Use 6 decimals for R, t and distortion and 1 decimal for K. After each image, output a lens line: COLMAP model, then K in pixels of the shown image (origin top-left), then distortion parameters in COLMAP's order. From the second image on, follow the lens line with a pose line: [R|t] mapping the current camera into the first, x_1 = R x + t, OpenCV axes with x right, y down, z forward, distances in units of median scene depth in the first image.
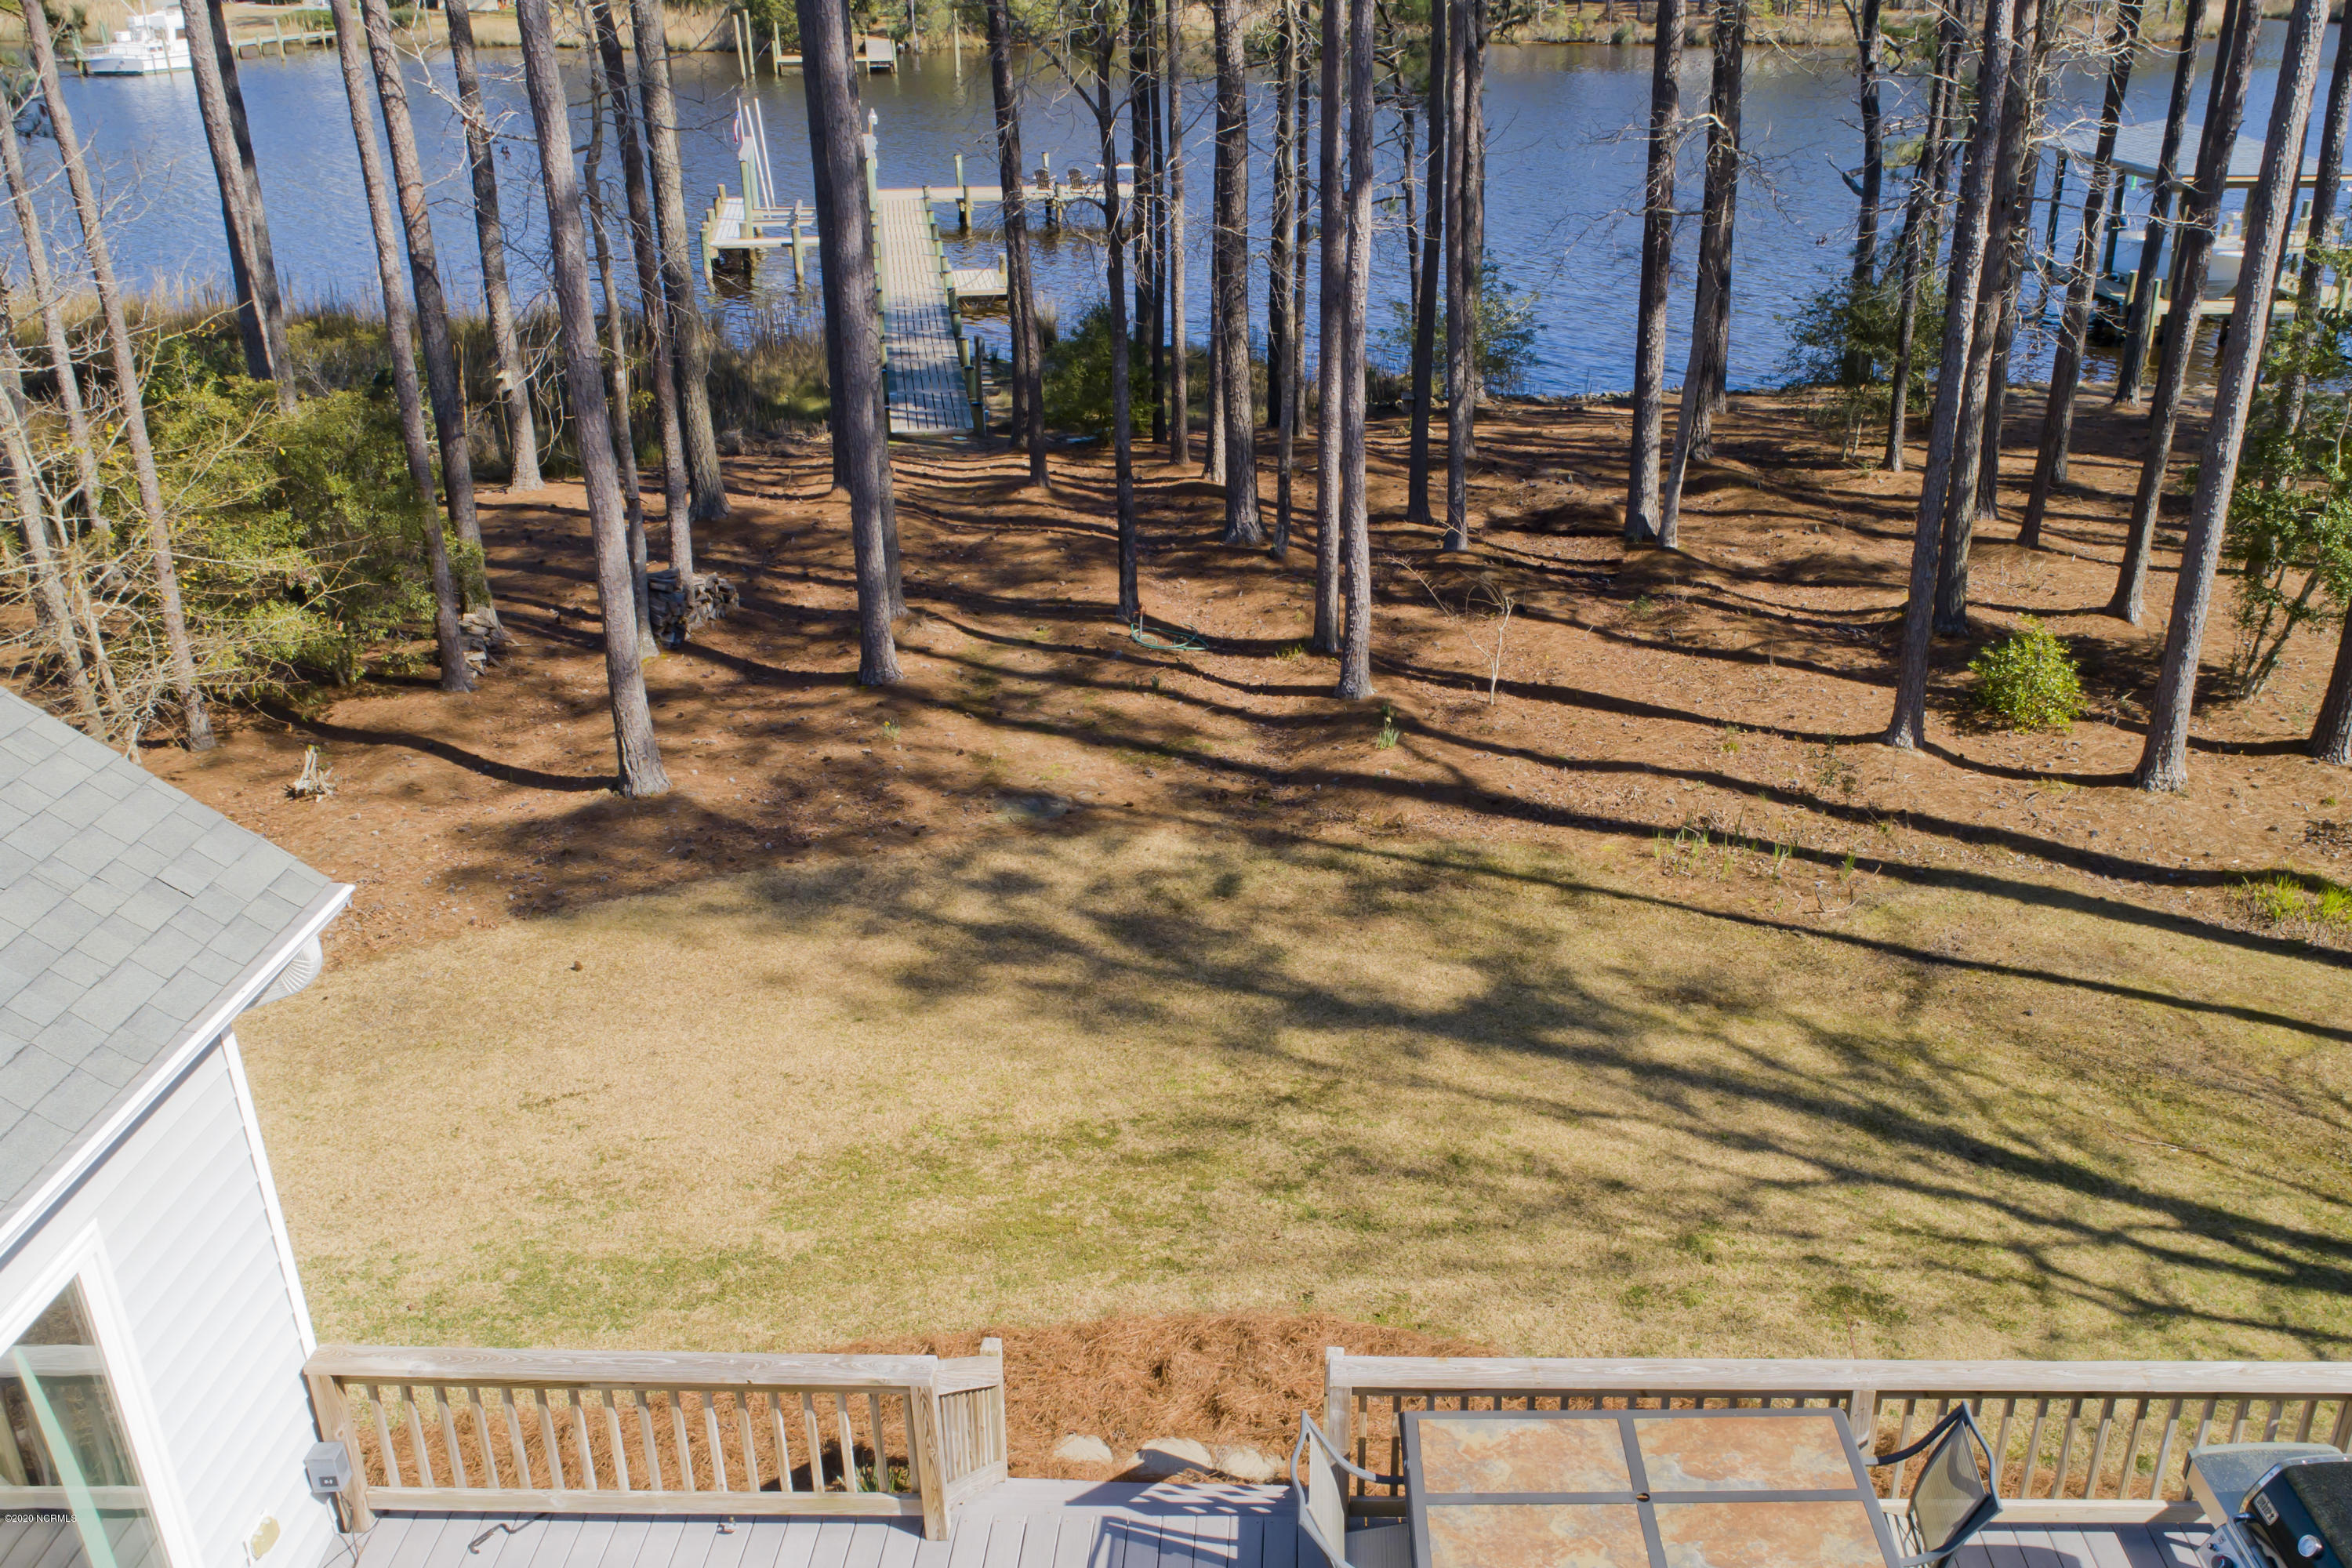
lens RADIAL K [[1908.7, 0, 1295.5], [0, 1908.7, 826.1], [0, 0, 1]] dist [-0.011425, -0.000385]
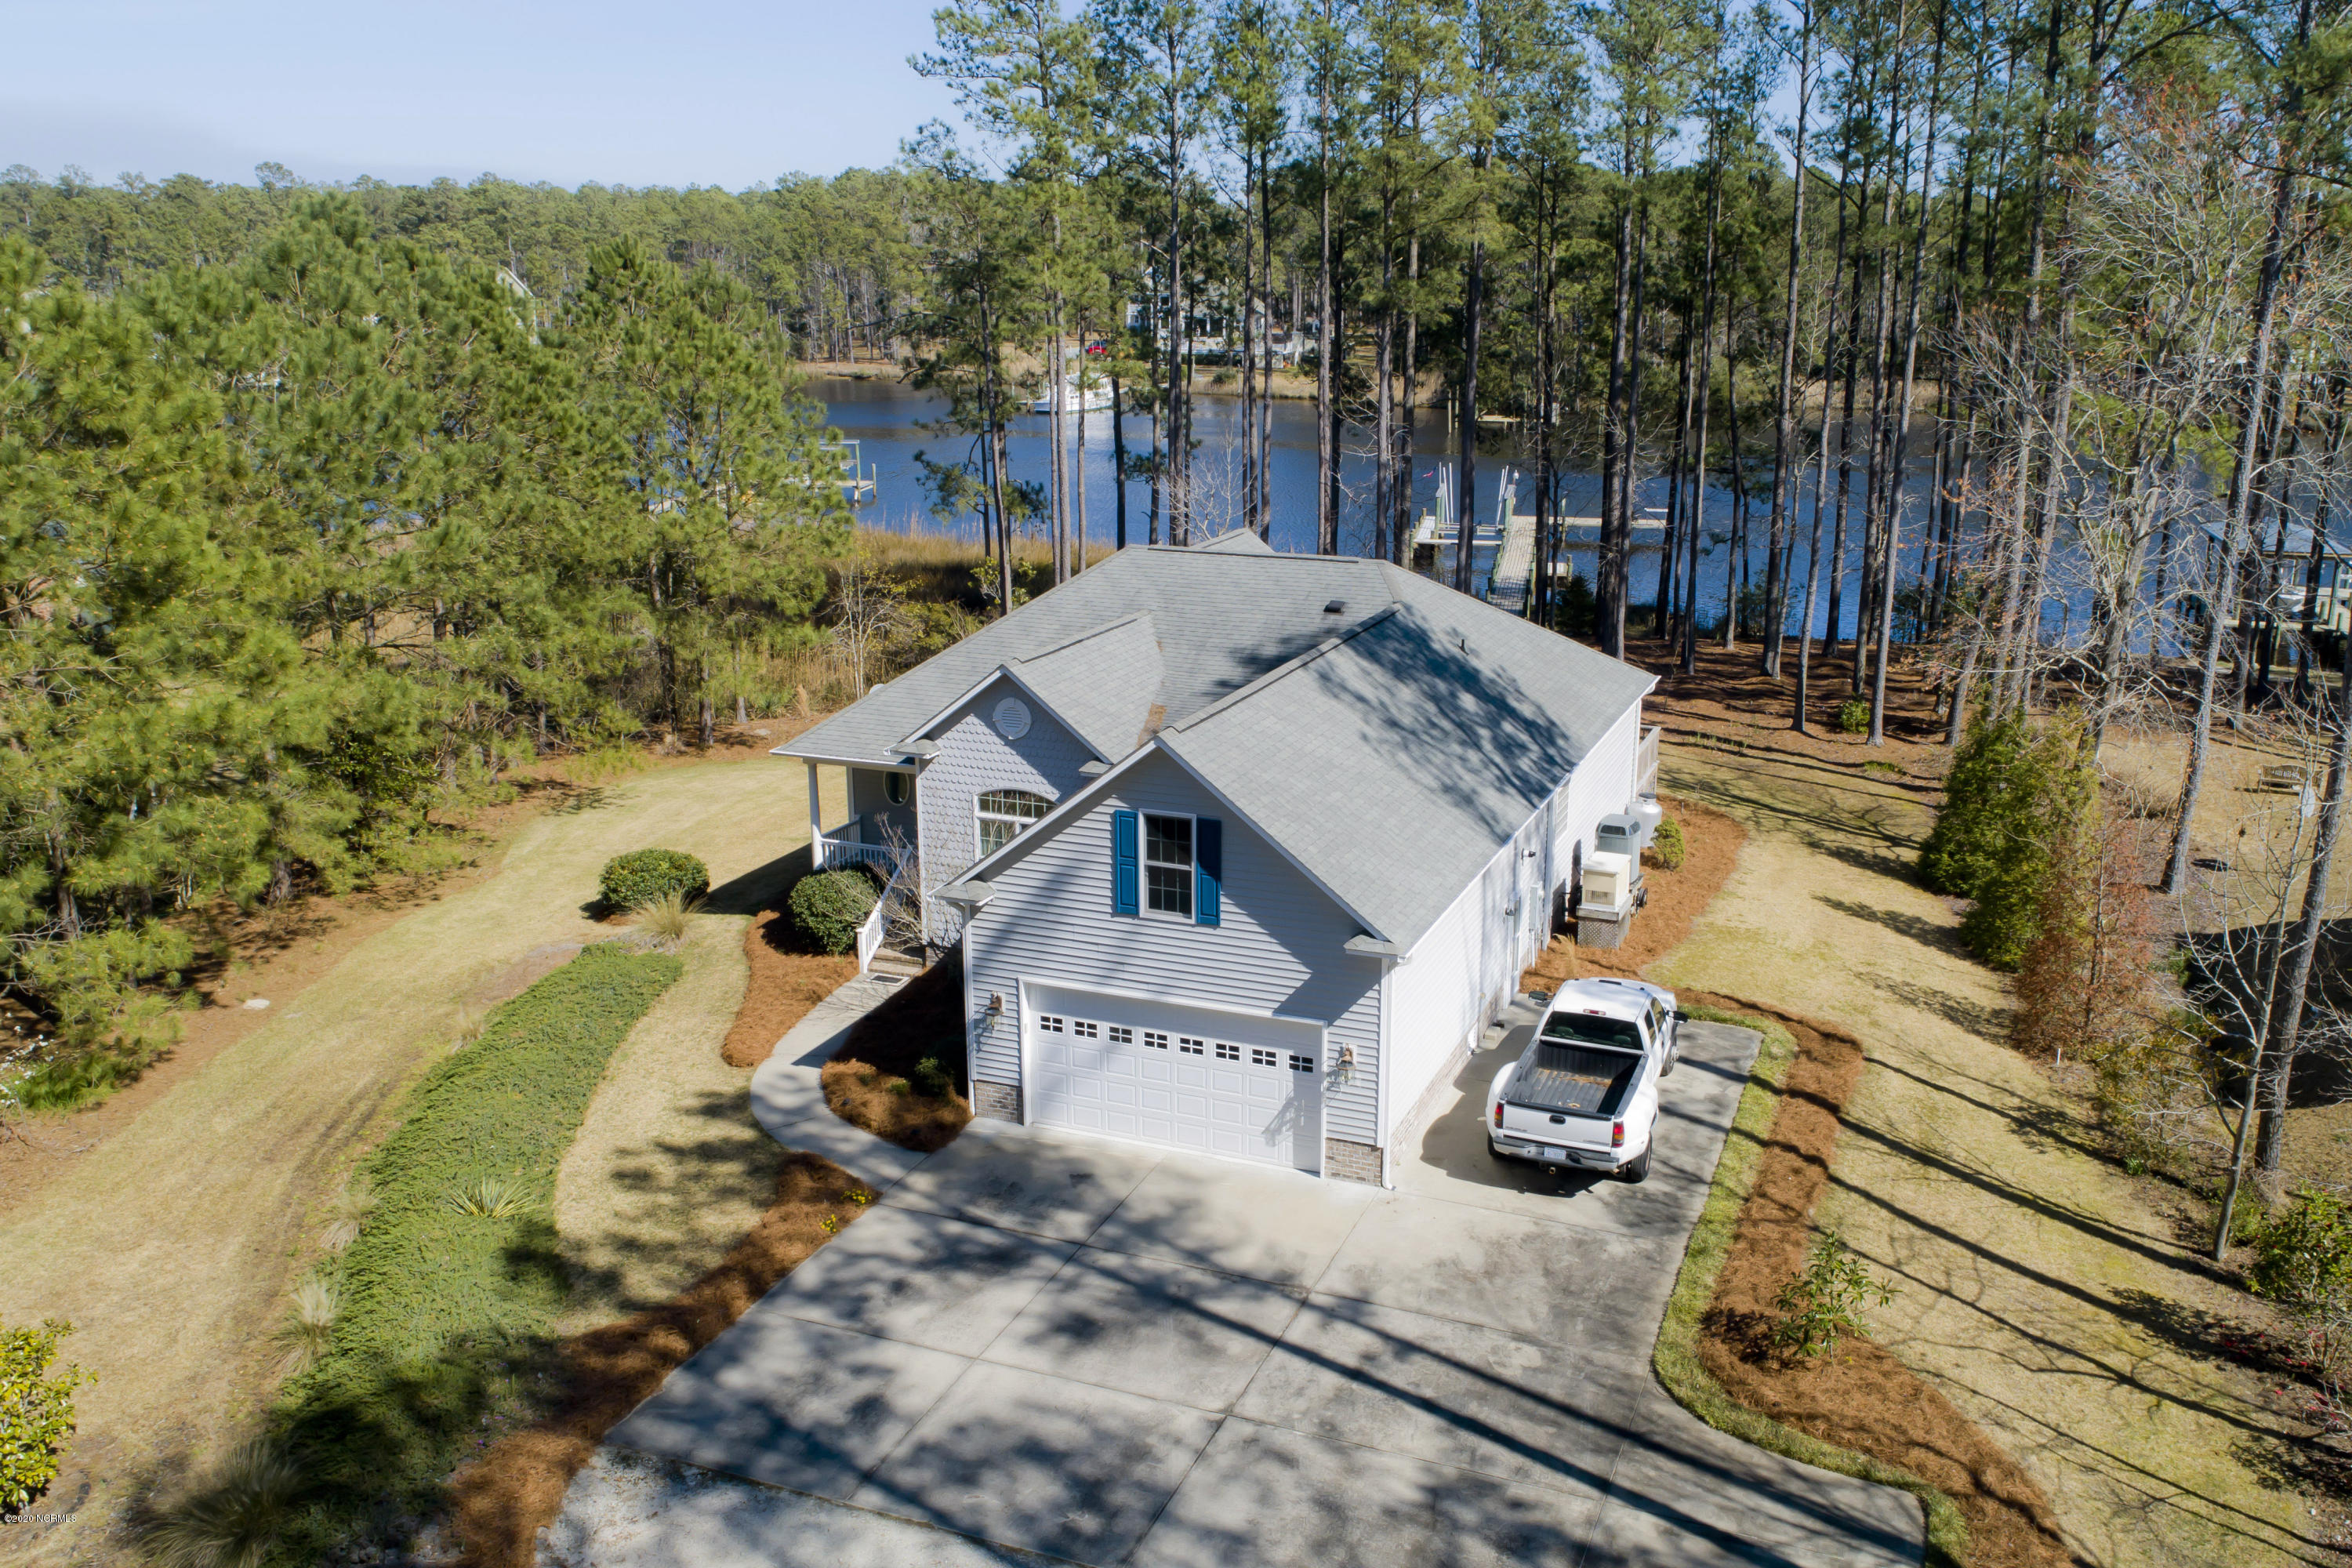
lens RADIAL K [[1908.7, 0, 1295.5], [0, 1908.7, 826.1], [0, 0, 1]] dist [-0.011425, -0.000385]
pose [[0.940436, 0.098991, -0.325238, 0.534017], [-0.148018, 0.980459, -0.129580, 0.556022], [0.306055, 0.170003, 0.936712, -1.806508]]
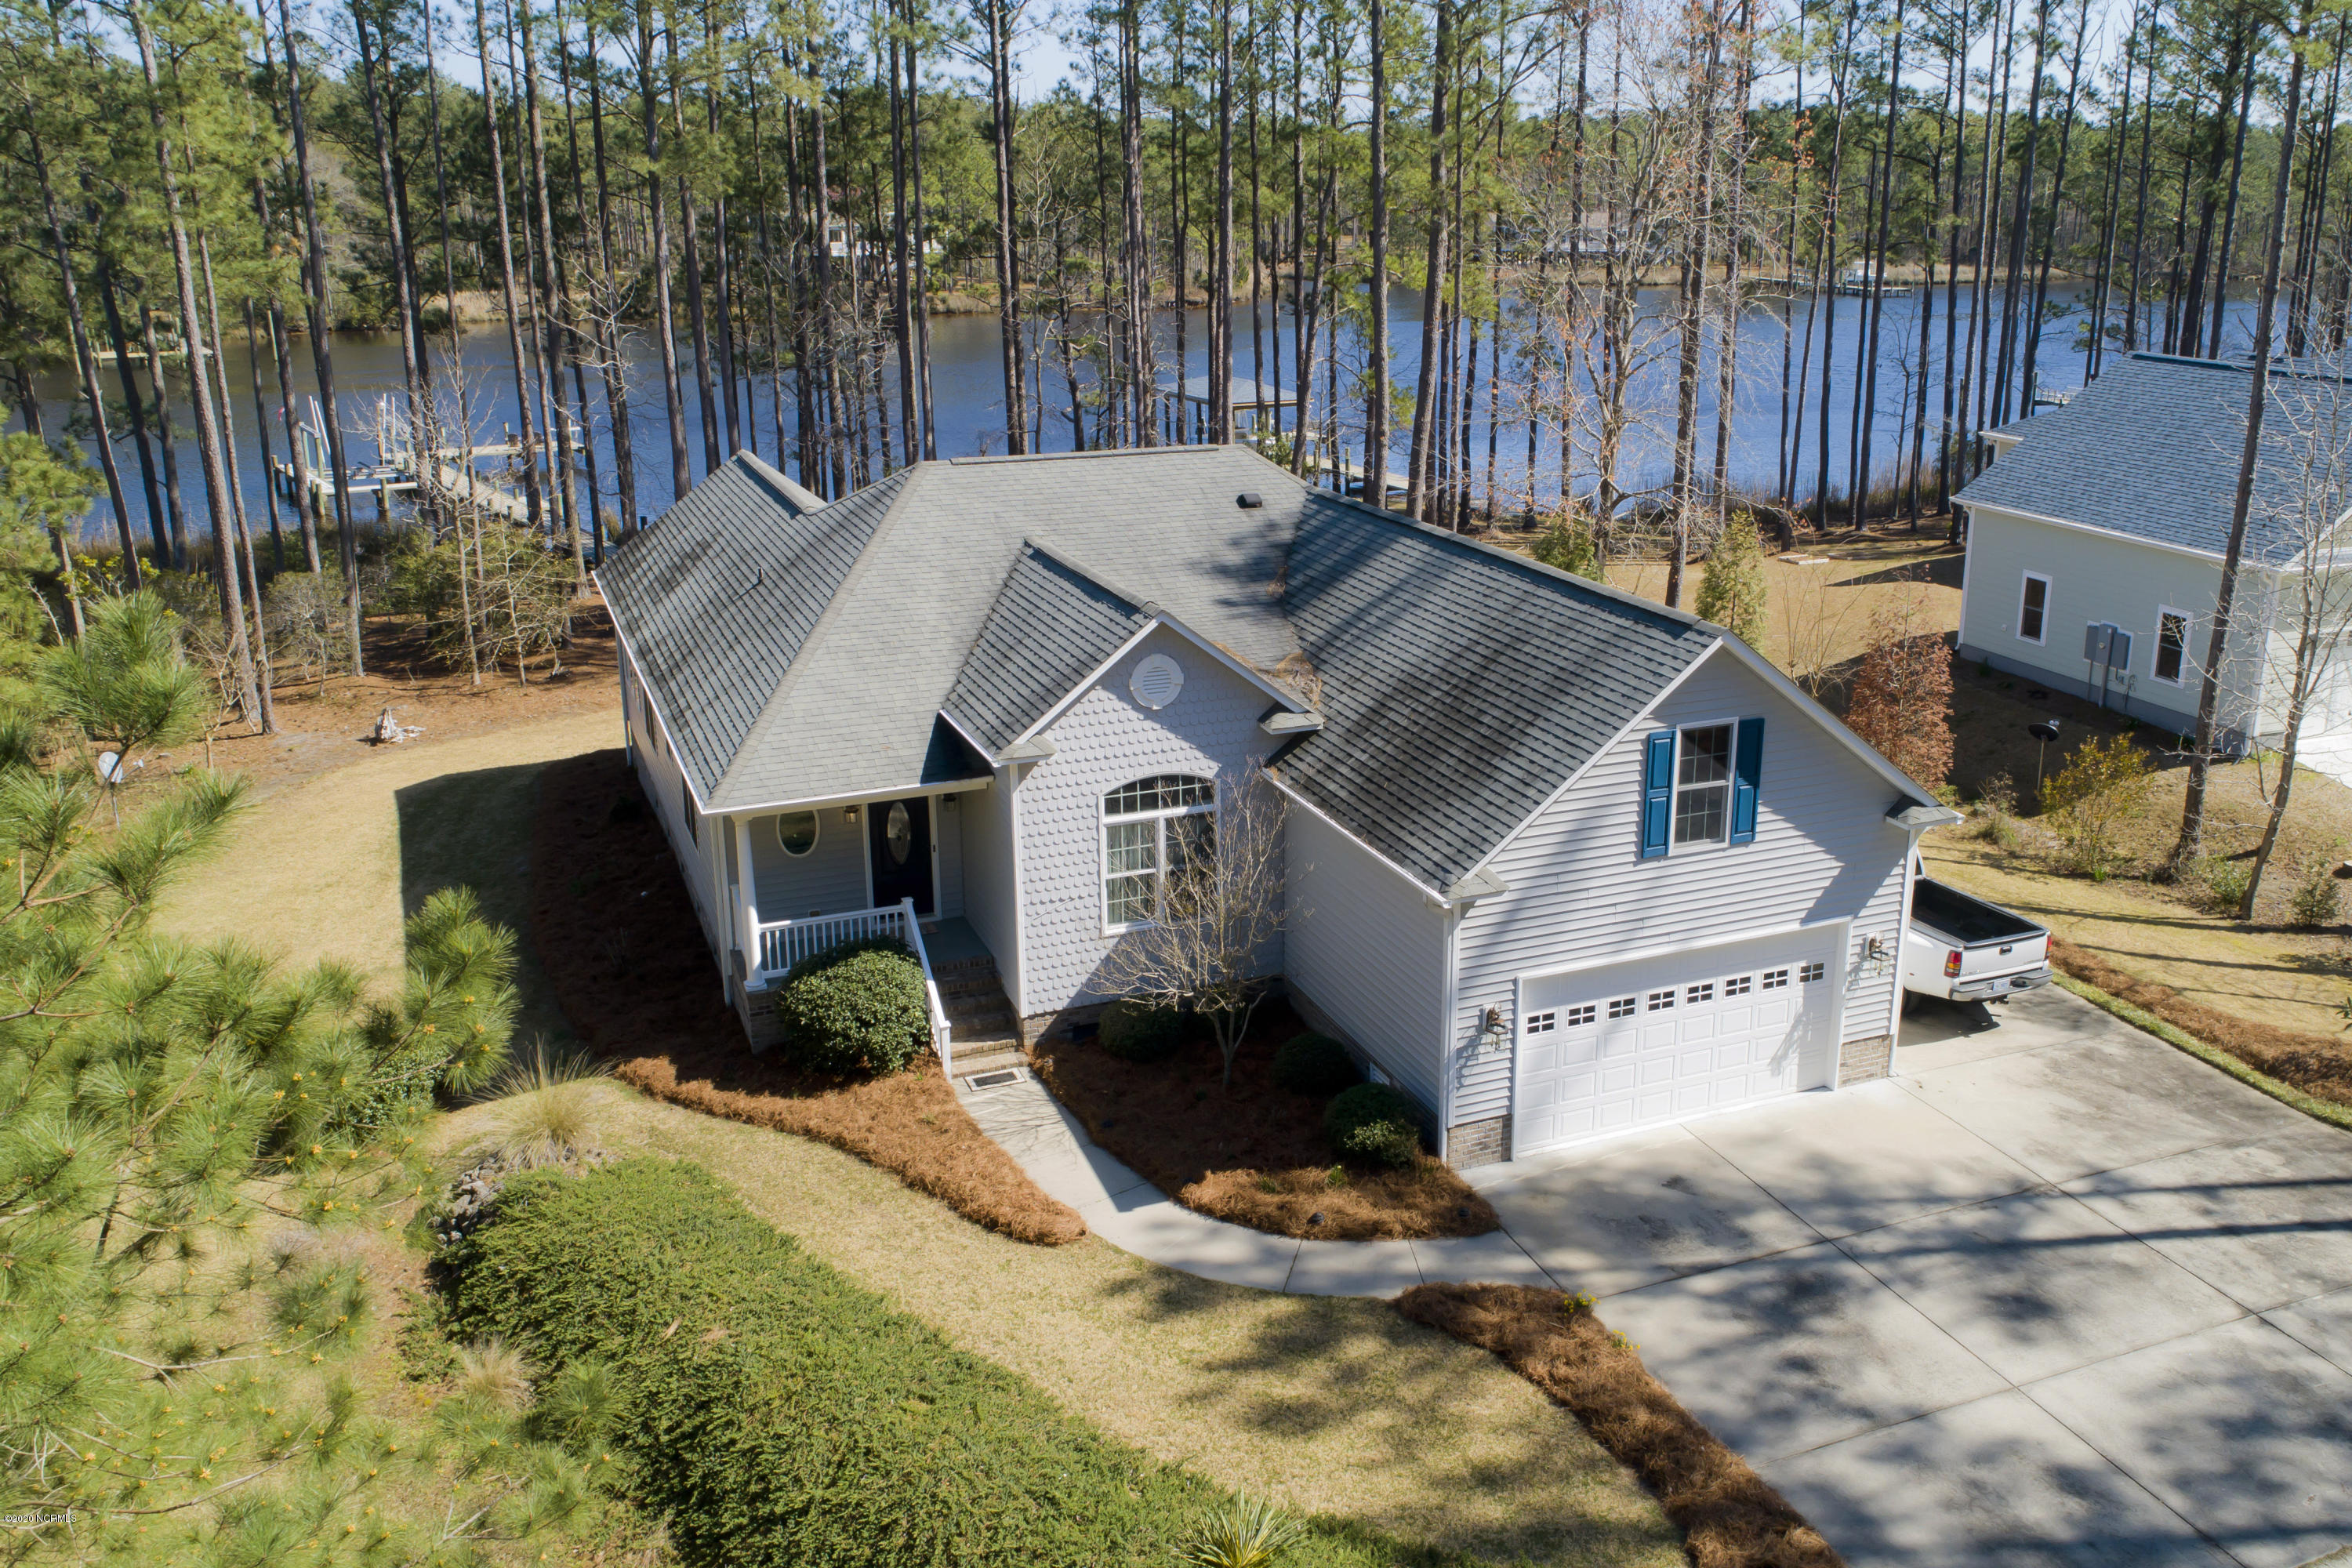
lens RADIAL K [[1936.5, 0, 1274.7], [0, 1936.5, 780.8], [0, 0, 1]] dist [-0.008222, -0.009215]
pose [[0.916649, -0.123231, 0.380222, -0.587909], [0.172993, 0.979887, -0.099472, 0.492749], [-0.360316, 0.156957, 0.919531, -1.542494]]
